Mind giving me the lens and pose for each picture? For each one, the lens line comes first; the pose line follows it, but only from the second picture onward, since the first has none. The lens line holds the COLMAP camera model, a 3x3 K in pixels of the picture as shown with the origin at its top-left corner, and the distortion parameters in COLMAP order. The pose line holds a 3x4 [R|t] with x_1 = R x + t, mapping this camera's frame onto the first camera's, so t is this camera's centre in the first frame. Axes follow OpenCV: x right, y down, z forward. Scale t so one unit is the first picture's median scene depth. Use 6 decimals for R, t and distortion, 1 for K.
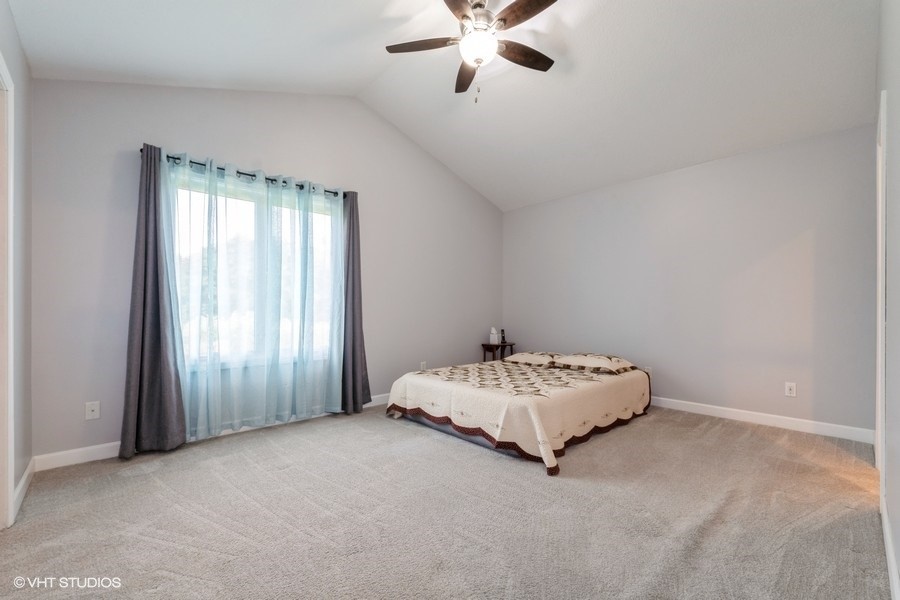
lens RADIAL K [[380.9, 0, 444.8], [0, 380.9, 300.1], [0, 0, 1]] dist [0.000419, 0.000137]
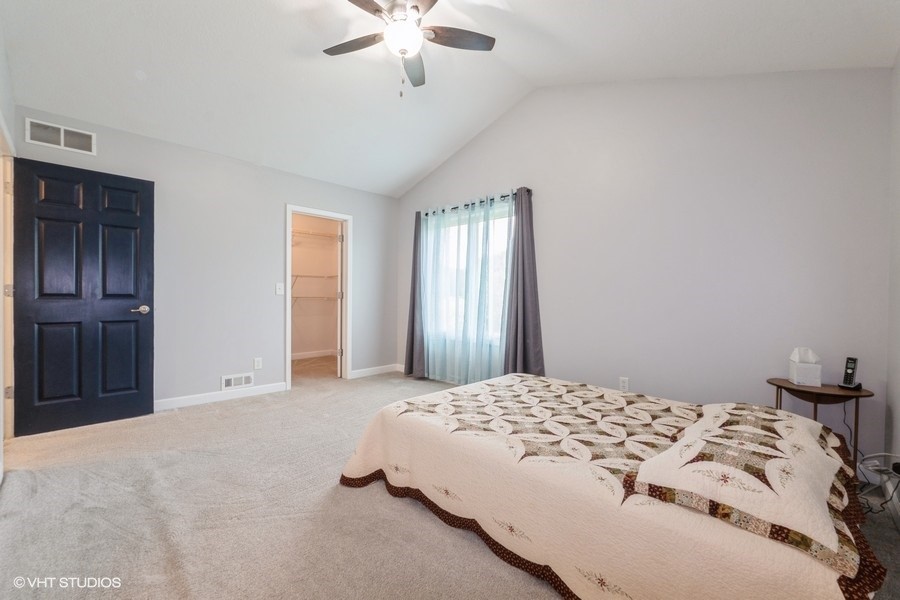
lens RADIAL K [[380.9, 0, 444.7], [0, 380.9, 302.3], [0, 0, 1]] dist [0.000419, 0.000137]
pose [[0.054073, 0.011234, -0.998474, 0.882481], [0.007094, 0.999907, 0.011635, 0.011761], [0.998512, -0.007713, 0.053988, 0.835252]]
